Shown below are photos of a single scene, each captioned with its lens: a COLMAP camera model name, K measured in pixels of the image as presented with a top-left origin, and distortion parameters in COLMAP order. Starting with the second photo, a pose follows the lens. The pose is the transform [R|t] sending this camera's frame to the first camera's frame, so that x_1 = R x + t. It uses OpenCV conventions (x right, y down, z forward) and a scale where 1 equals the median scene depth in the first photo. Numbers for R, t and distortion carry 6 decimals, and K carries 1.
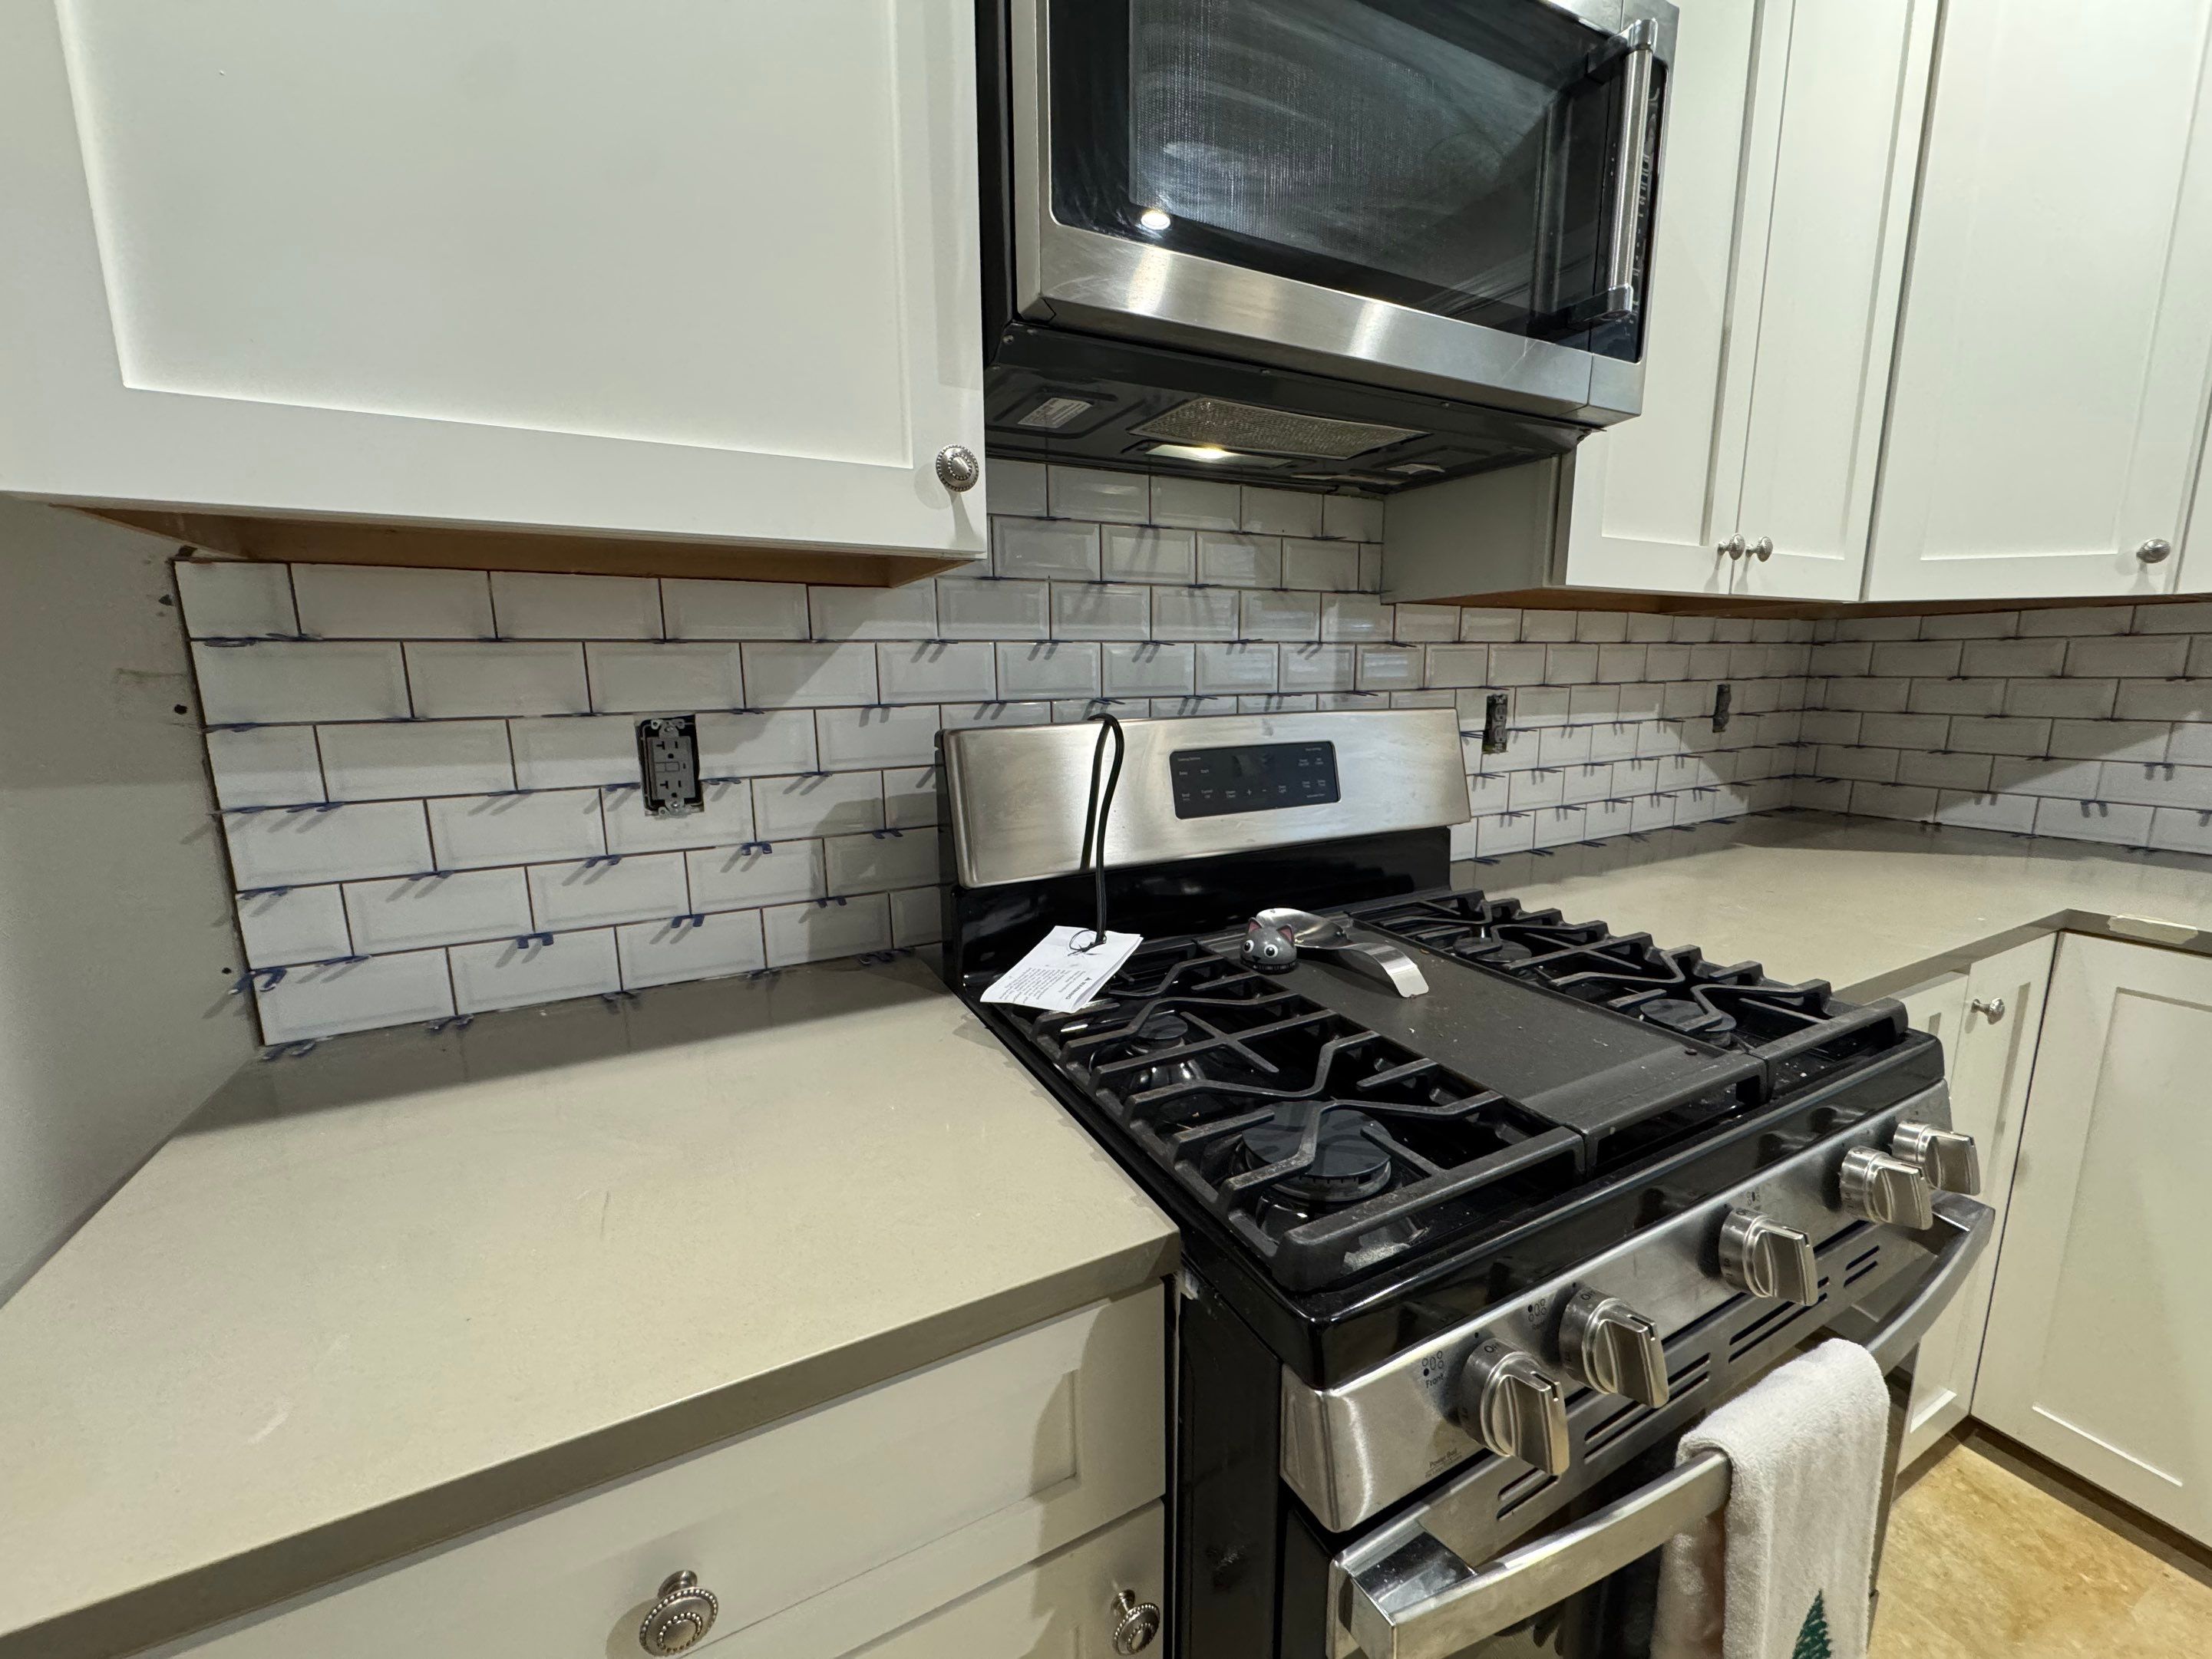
lens RADIAL K [[868.9, 0, 1108.1], [0, 868.9, 828.1], [0, 0, 1]] dist [-0.001169, 0.000549]
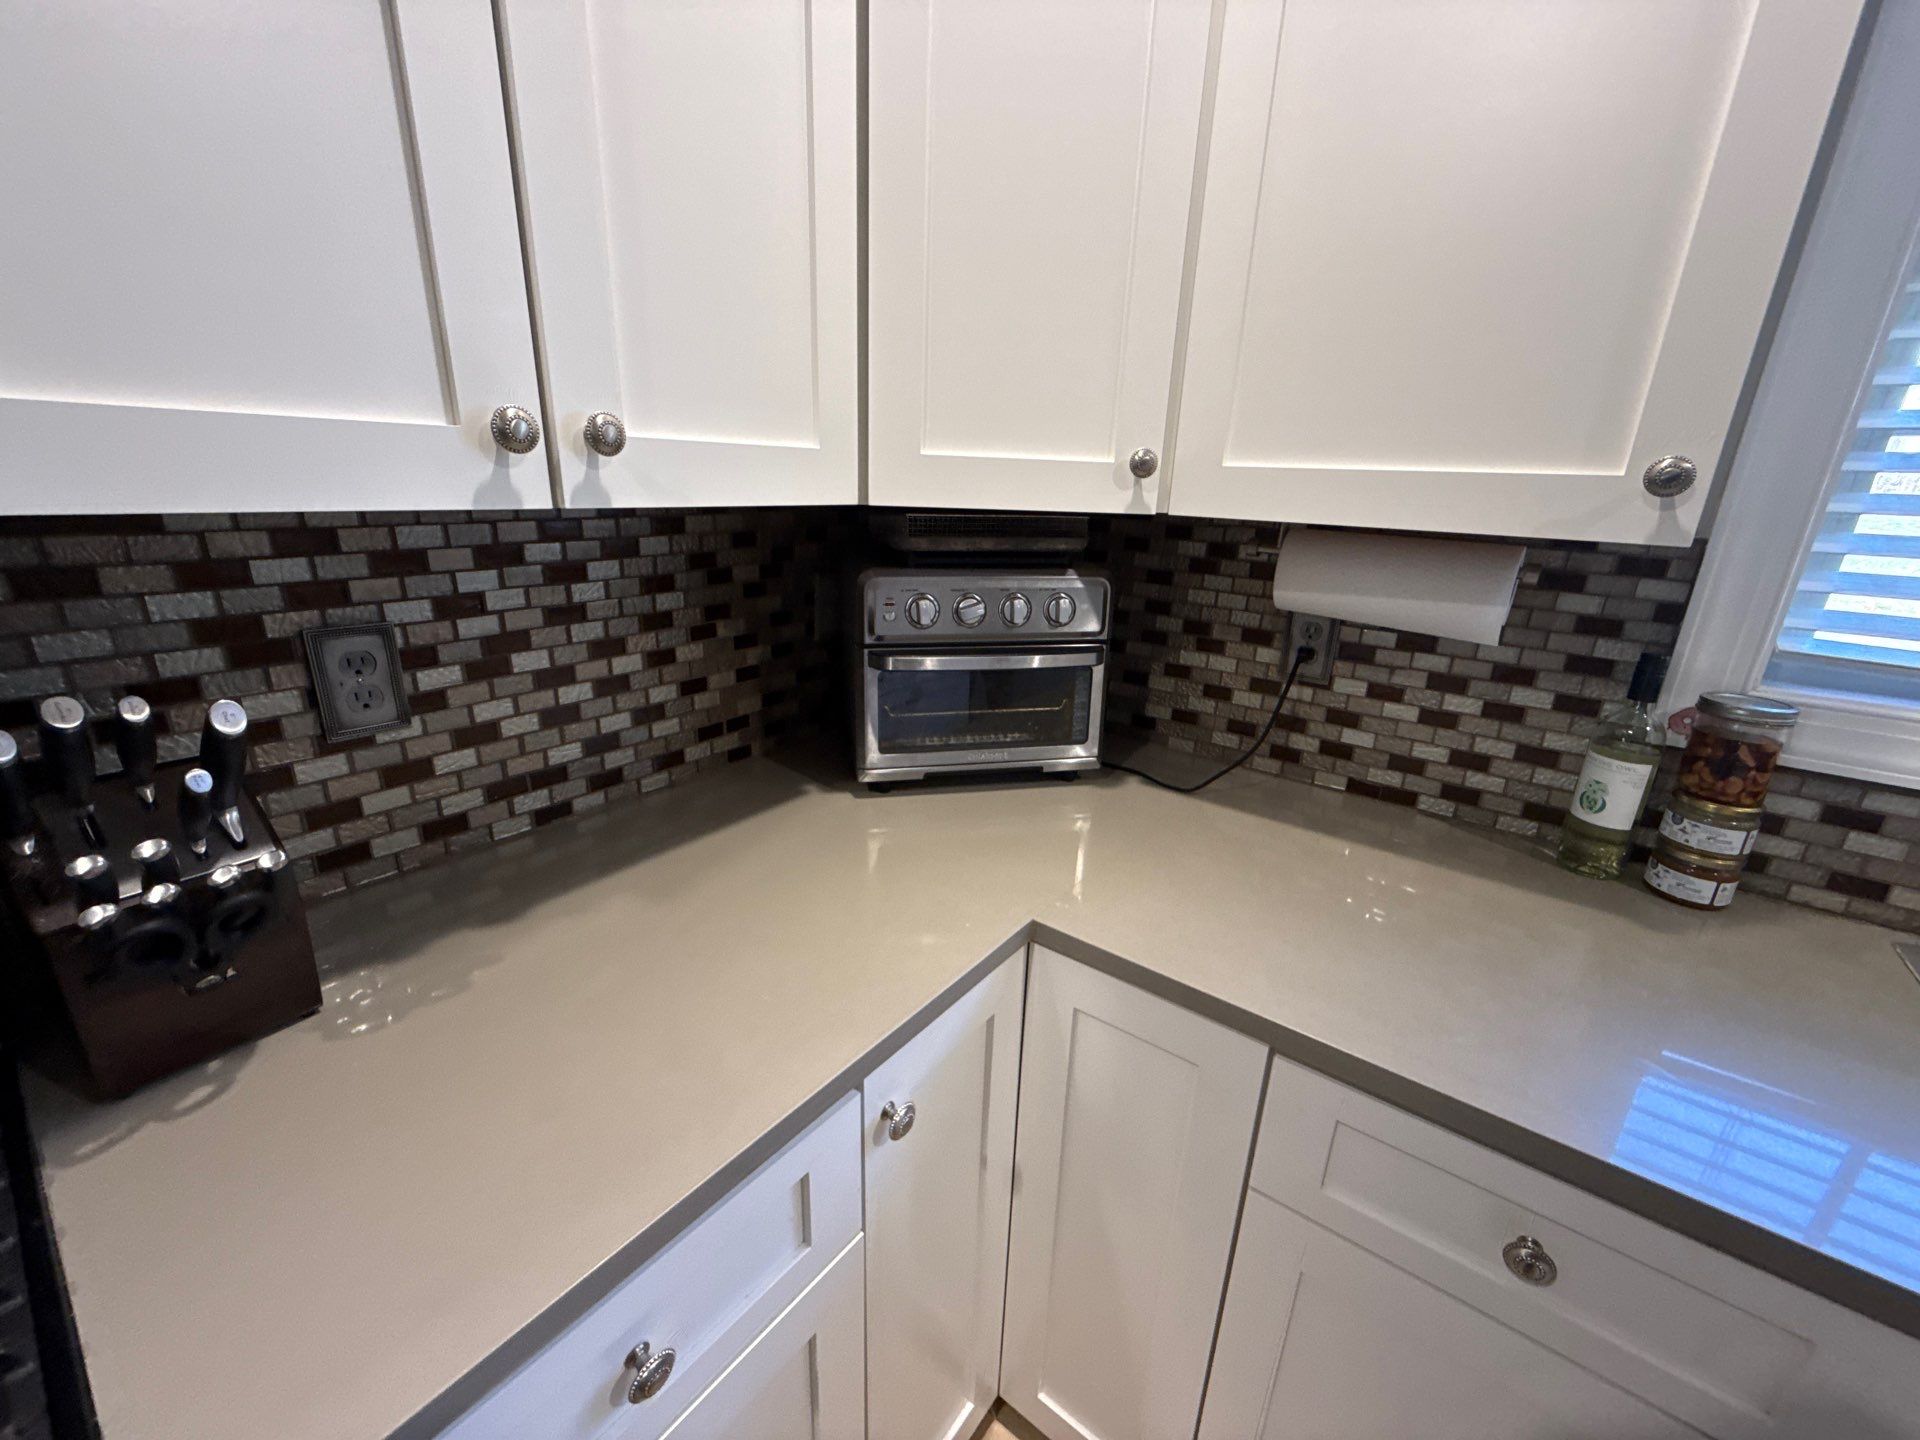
lens RADIAL K [[754.3, 0, 946.6], [0, 754.3, 721.6], [0, 0, 1]] dist [-0.001169, 0.000549]
pose [[0.909454, -0.092708, 0.405339, 0.904717], [0.034756, 0.988365, 0.148074, -0.236957], [-0.414350, -0.120578, 0.902095, 0.495539]]
